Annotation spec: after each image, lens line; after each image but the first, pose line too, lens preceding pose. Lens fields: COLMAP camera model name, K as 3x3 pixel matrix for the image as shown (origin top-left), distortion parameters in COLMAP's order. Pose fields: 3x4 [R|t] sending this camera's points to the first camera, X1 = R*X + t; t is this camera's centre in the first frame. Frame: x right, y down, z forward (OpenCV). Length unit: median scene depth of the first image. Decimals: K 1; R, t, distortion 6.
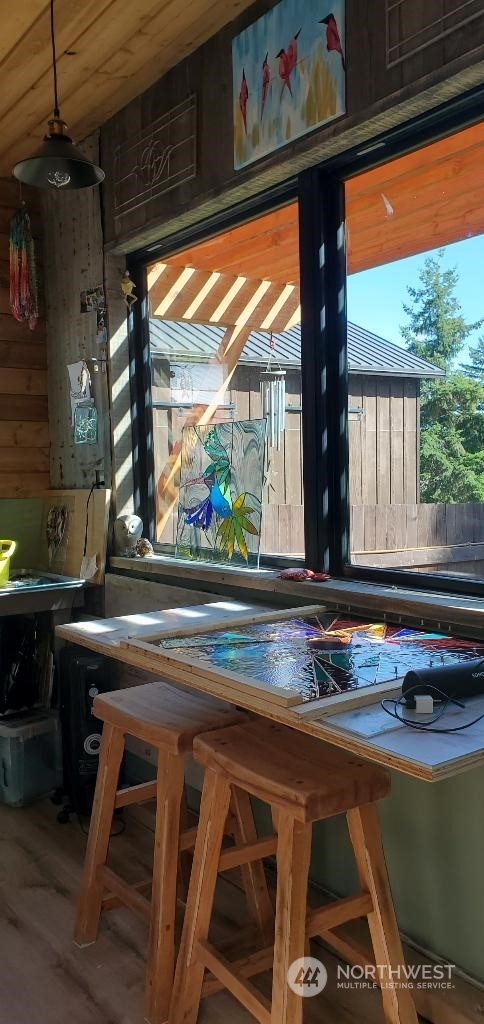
lens RADIAL K [[803.2, 0, 242.0], [0, 803.2, 512.0], [0, 0, 1]] dist [-0.009825, 0.080083]
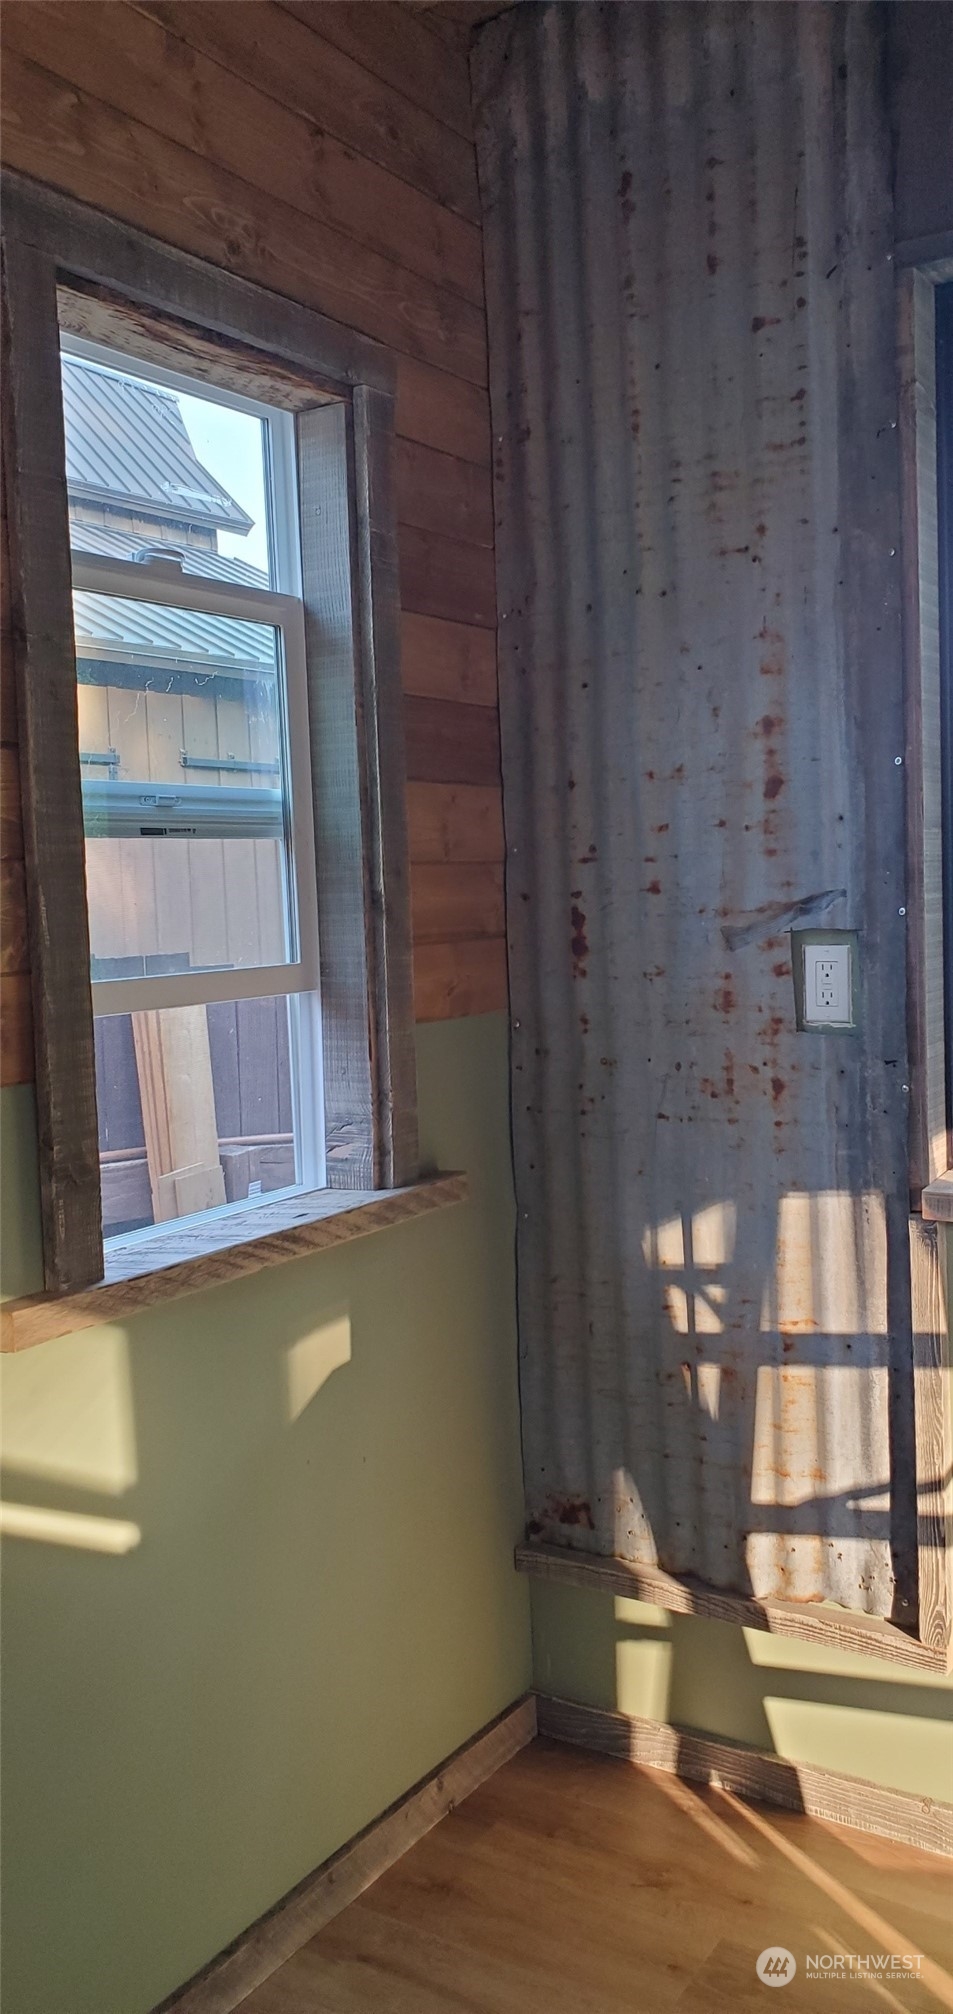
lens RADIAL K [[1579.8, 0, 476.5], [0, 1579.8, 1007.0], [0, 0, 1]] dist [-0.009825, 0.080083]
pose [[0.936367, -0.037238, 0.349041, -0.713743], [0.032725, 0.999287, 0.018820, -0.048465], [-0.349493, -0.006200, 0.936918, 0.570988]]
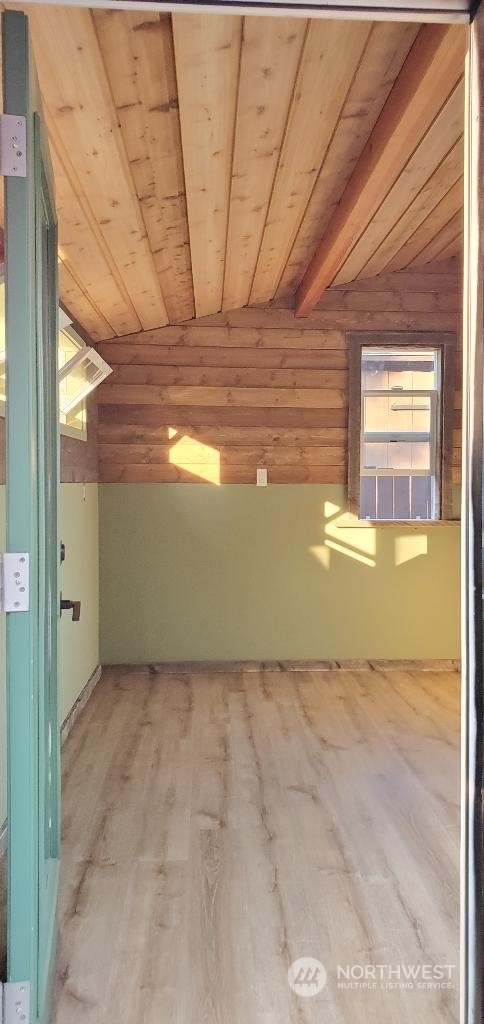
lens RADIAL K [[803.2, 0, 242.0], [0, 803.2, 512.0], [0, 0, 1]] dist [-0.009825, 0.080083]
pose [[0.832508, 0.042846, -0.552354, 0.258435], [-0.043200, 0.998990, 0.012380, 0.045510], [0.552327, 0.013556, 0.833517, -0.564310]]
